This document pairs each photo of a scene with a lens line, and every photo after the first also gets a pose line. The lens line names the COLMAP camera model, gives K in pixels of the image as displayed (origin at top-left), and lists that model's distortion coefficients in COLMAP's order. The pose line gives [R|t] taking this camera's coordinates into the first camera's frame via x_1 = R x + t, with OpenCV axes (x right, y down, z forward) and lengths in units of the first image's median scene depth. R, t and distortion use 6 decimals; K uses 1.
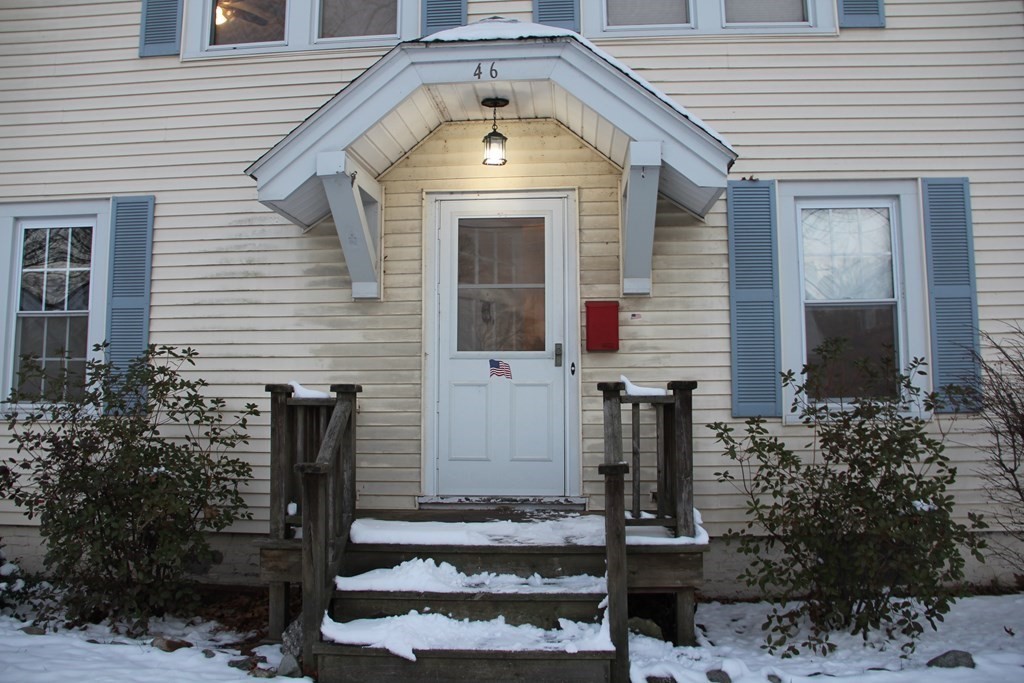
lens RADIAL K [[855.8, 0, 512.0], [0, 855.8, 341.5], [0, 0, 1]] dist [-0.183170, 0.135105]
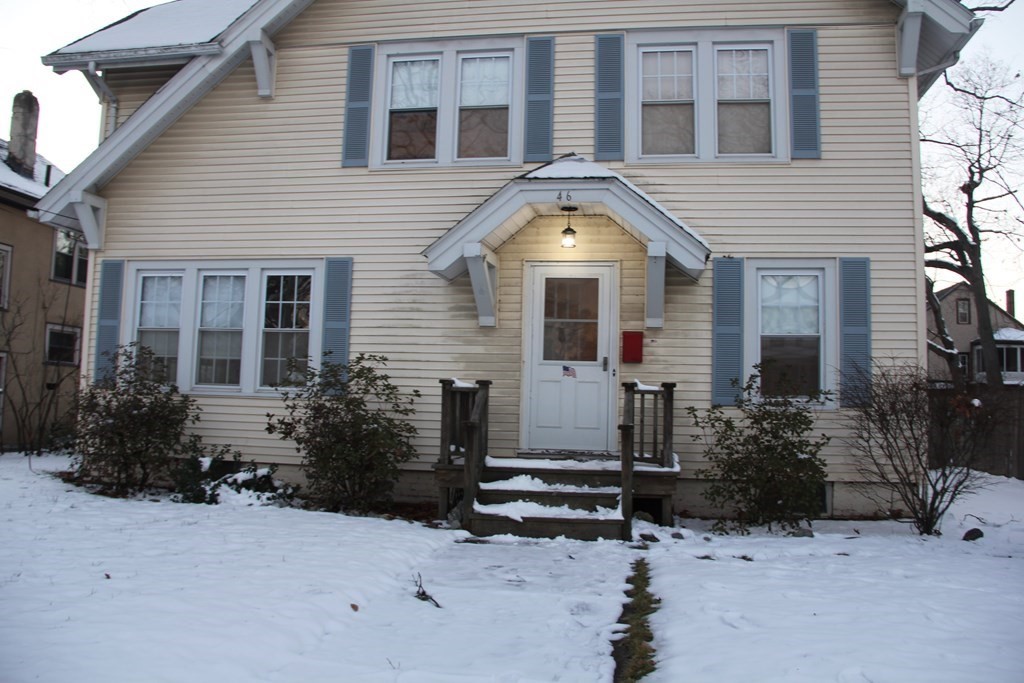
lens RADIAL K [[837.8, 0, 533.5], [0, 837.8, 340.3], [0, 0, 1]] dist [-0.103640, 0.118329]
pose [[0.998021, 0.021249, -0.059183, 0.011811], [-0.020864, 0.999757, 0.007109, -0.039656], [0.059319, -0.005860, 0.998222, -0.622449]]
